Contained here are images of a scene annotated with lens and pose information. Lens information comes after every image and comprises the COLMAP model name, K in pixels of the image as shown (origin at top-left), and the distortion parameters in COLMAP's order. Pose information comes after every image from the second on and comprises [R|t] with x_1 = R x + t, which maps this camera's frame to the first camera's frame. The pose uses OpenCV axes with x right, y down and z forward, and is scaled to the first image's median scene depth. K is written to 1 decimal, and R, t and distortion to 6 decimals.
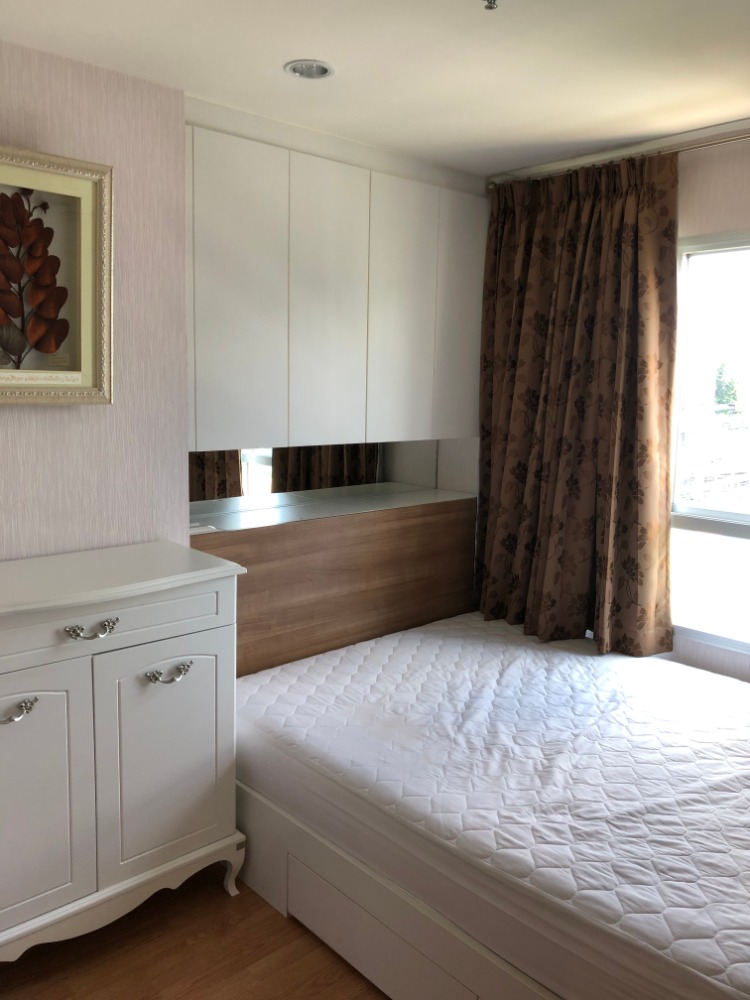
lens RADIAL K [[822.9, 0, 377.9], [0, 822.9, 496.4], [0, 0, 1]] dist [0.015099, 0.006203]
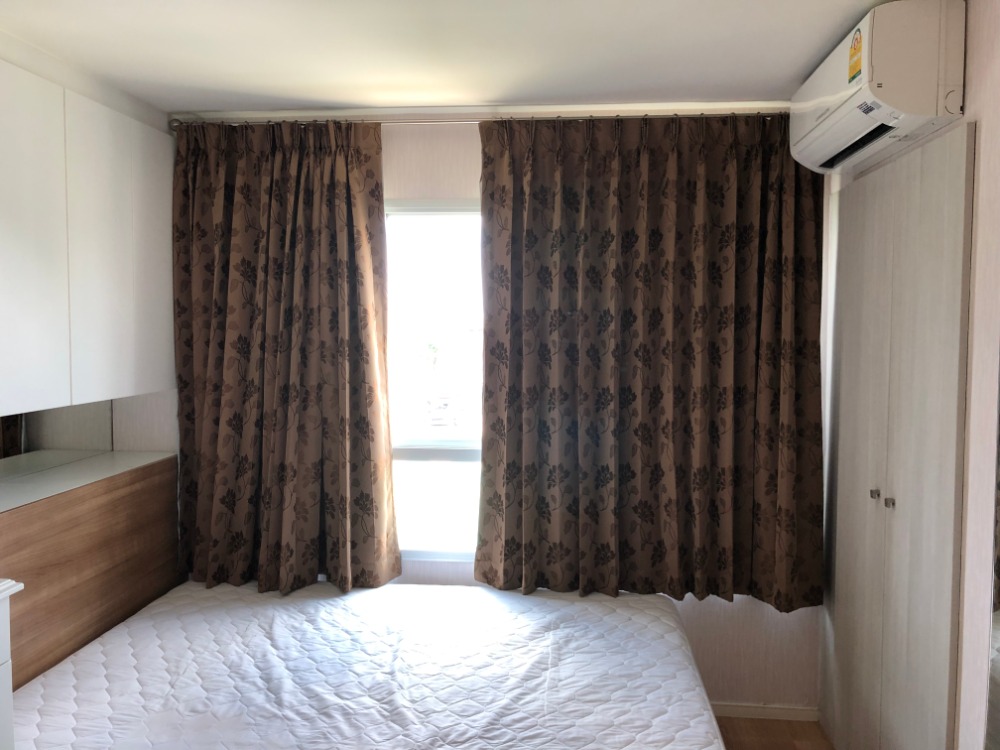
lens RADIAL K [[822.9, 0, 517.1], [0, 822.9, 373.4], [0, 0, 1]] dist [0.015099, 0.006203]
pose [[0.746030, -0.057475, 0.663428, -0.287824], [0.103939, 0.994108, -0.030757, -0.031708], [-0.657751, 0.091902, 0.747608, 0.089638]]
